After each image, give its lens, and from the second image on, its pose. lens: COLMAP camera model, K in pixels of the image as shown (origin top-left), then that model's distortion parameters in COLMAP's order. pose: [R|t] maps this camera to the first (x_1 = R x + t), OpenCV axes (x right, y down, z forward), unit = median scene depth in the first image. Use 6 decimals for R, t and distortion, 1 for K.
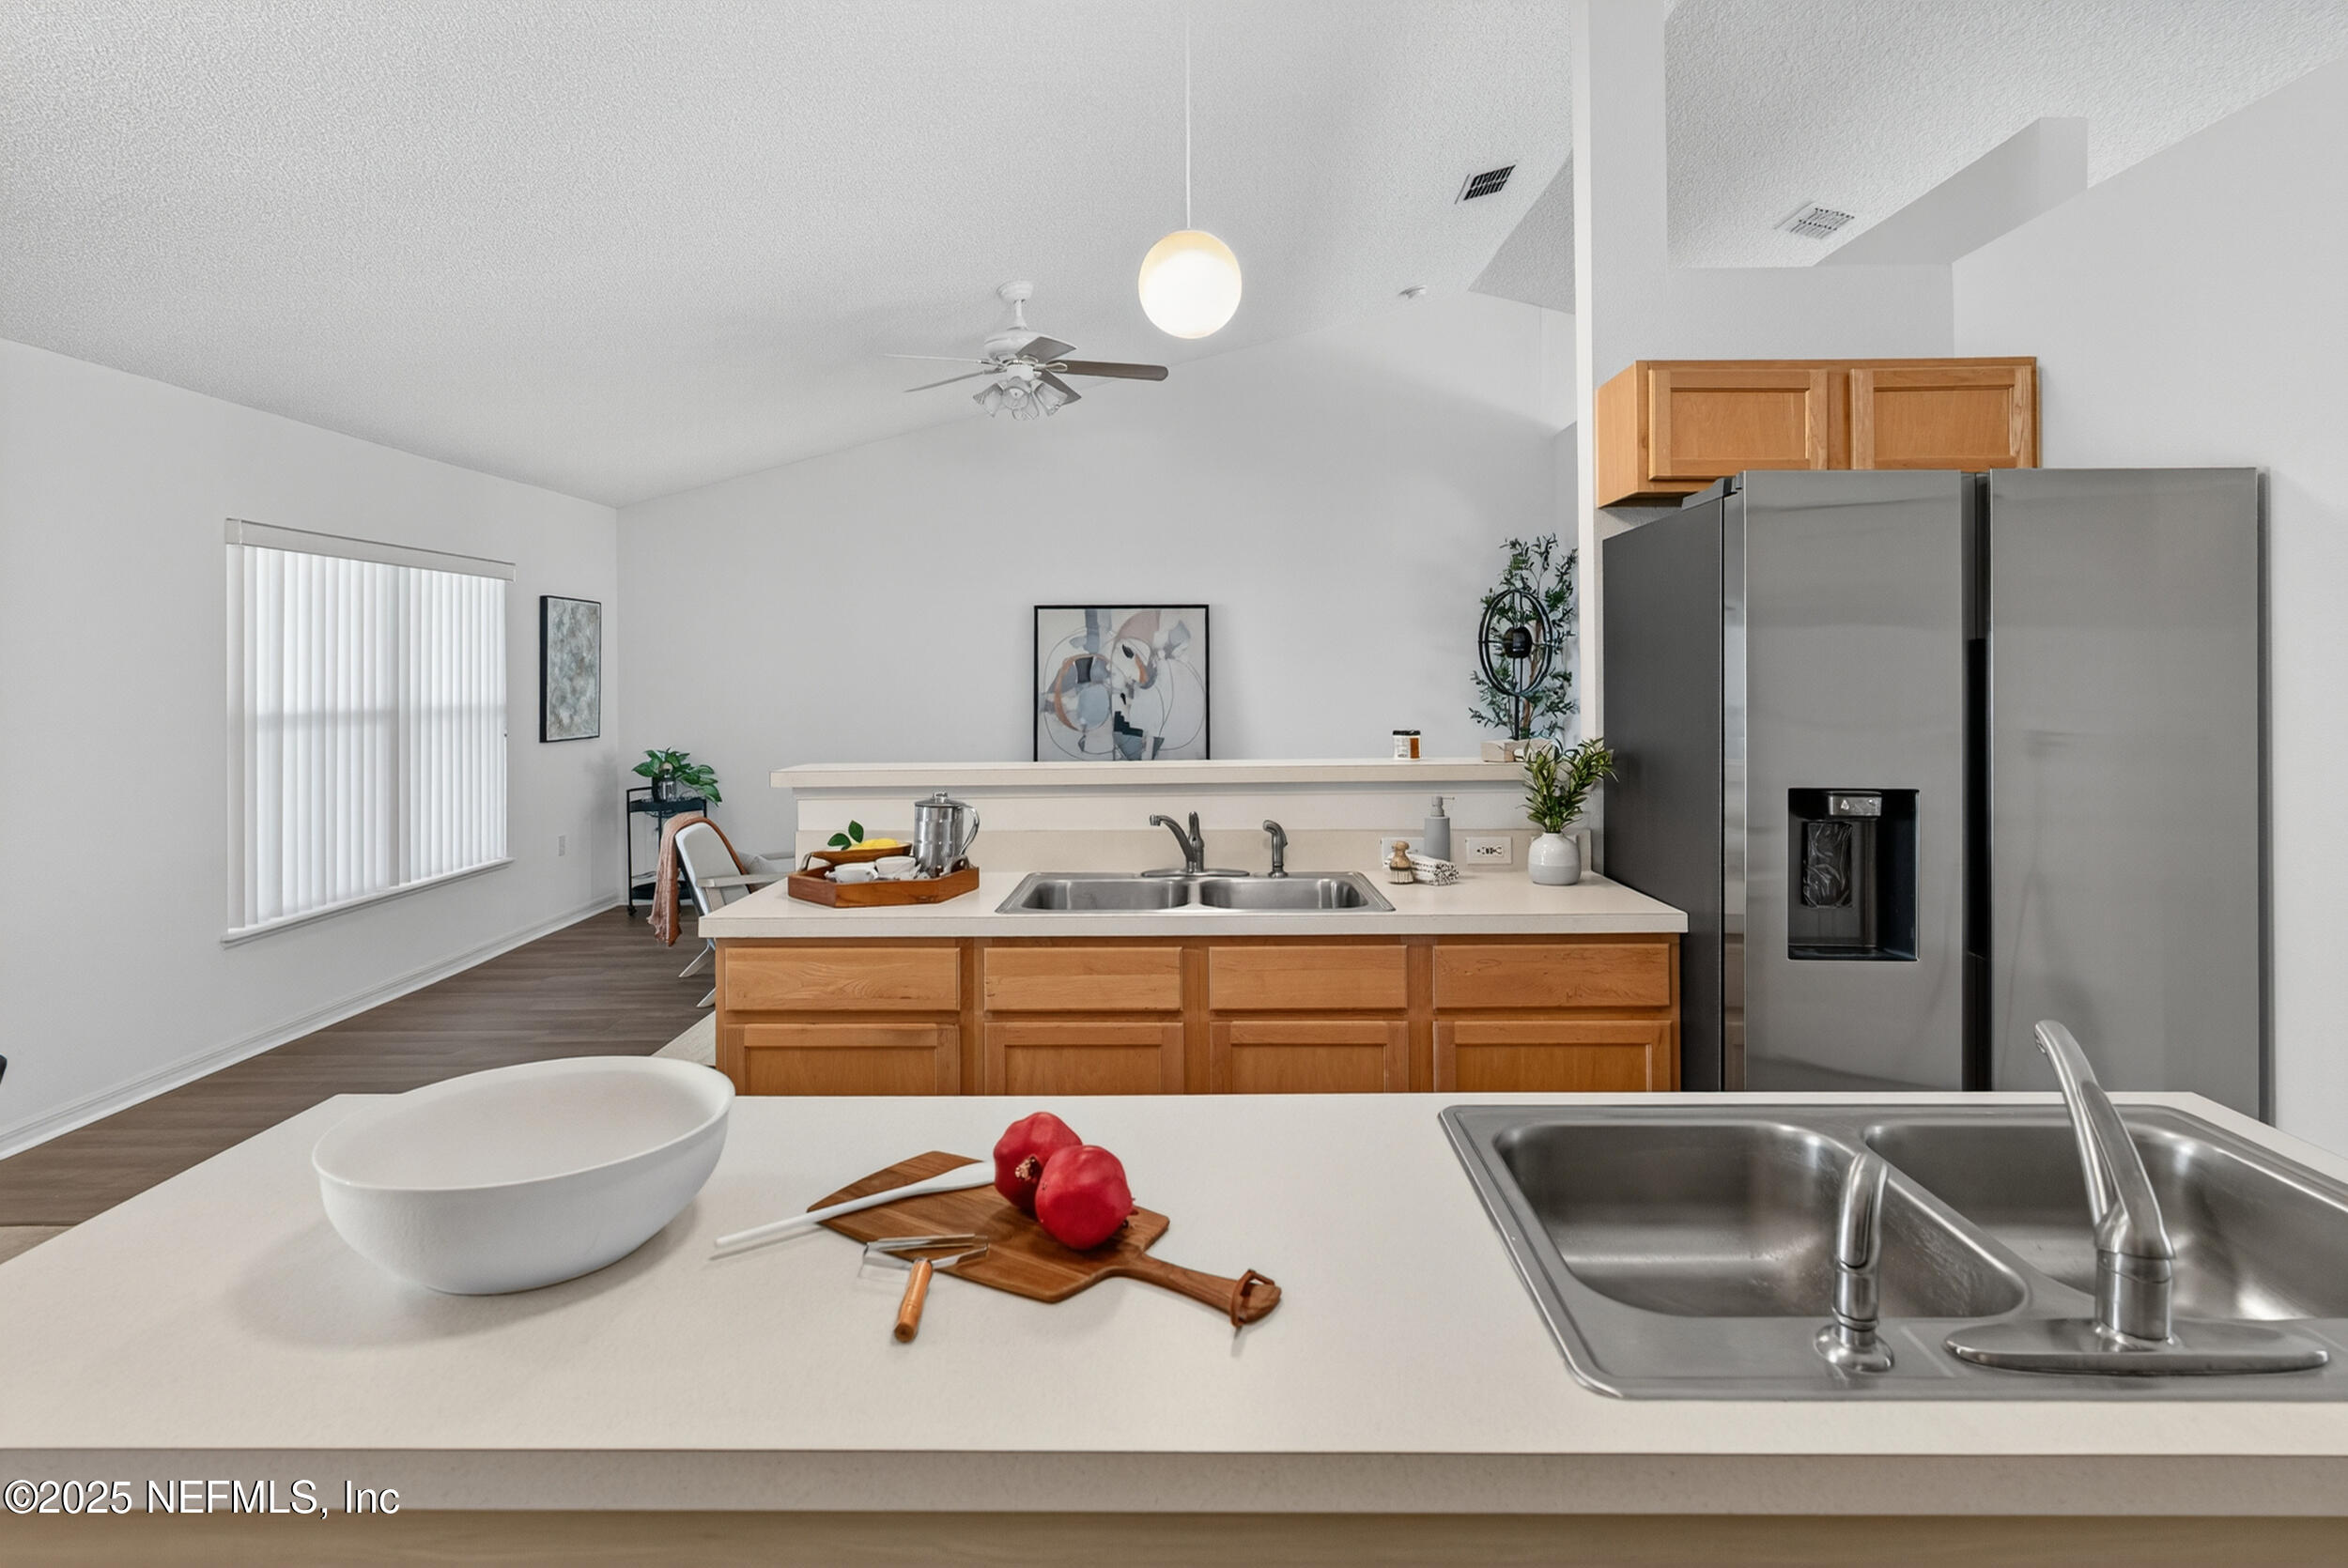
lens RADIAL K [[1258.3, 0, 1216.8], [0, 1258.3, 663.3], [0, 0, 1]] dist [0.013275, 0.000016]
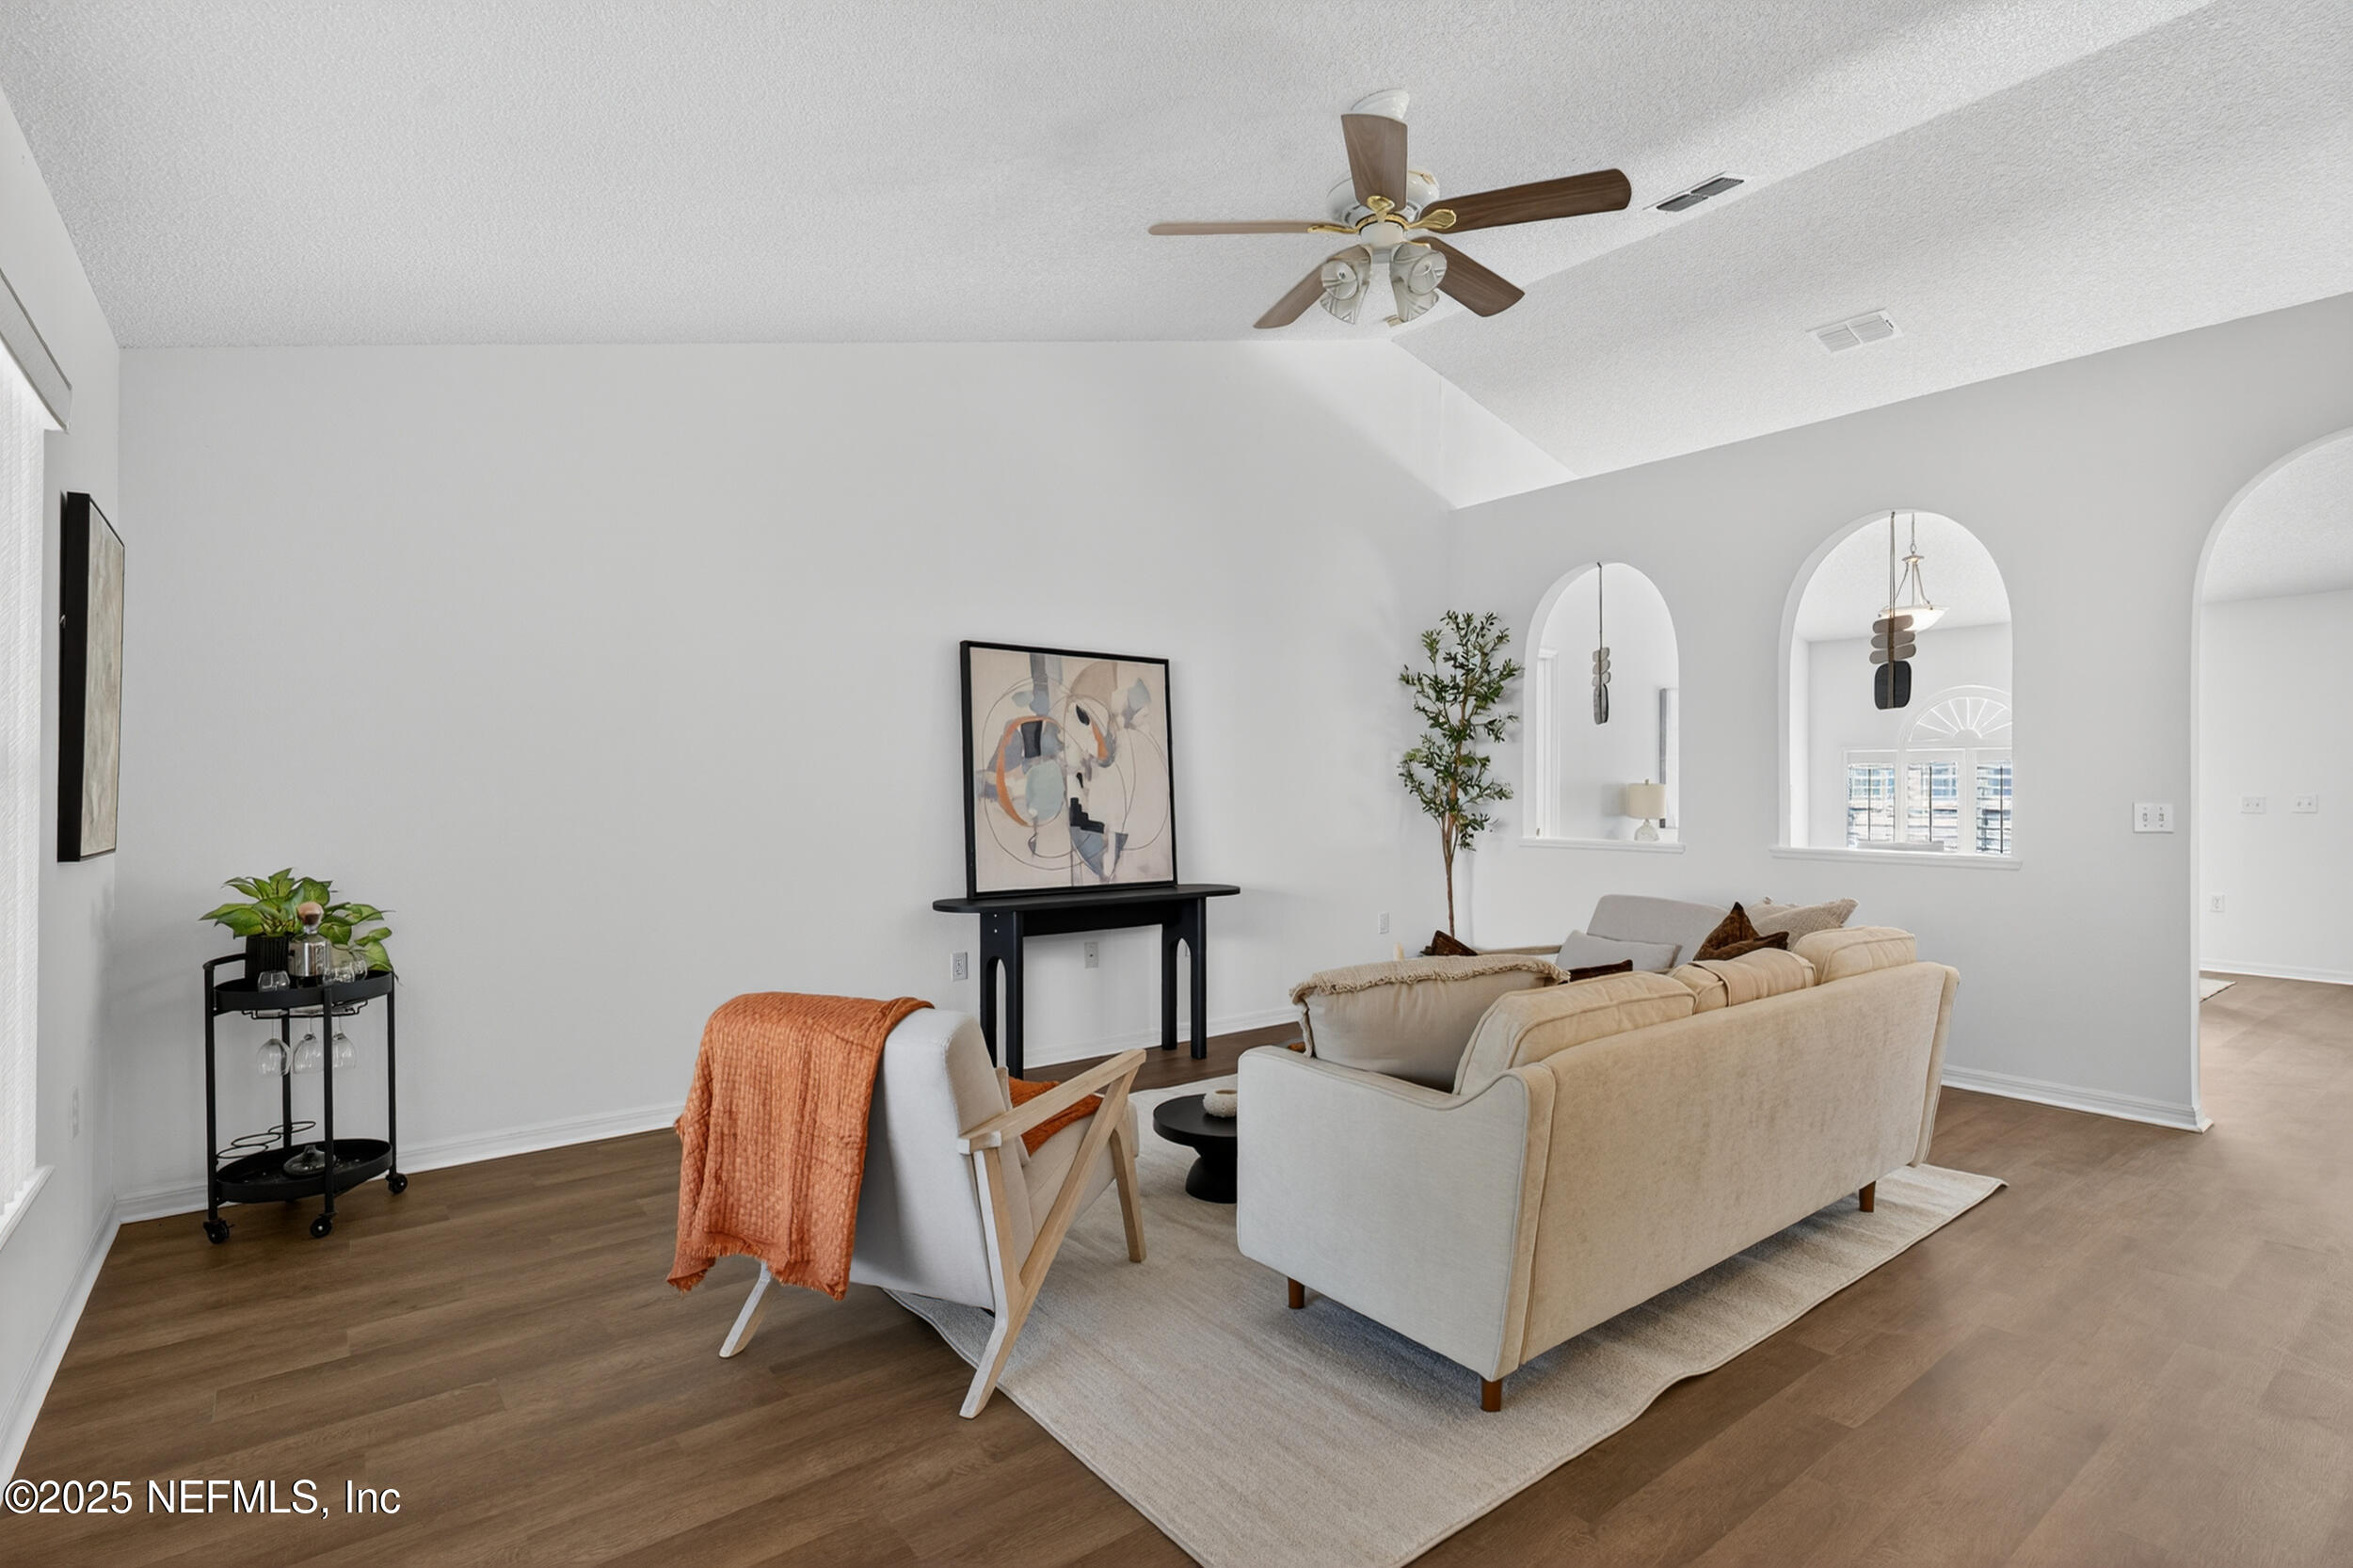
lens RADIAL K [[1142.0, 0, 1194.9], [0, 1142.0, 788.4], [0, 0, 1]] dist [-0.011552, 0.002339]
pose [[0.786004, 0.006737, 0.618184, -0.428856], [-0.004276, 0.999976, -0.005461, 0.036167], [-0.618206, 0.001649, 0.786014, 0.443508]]
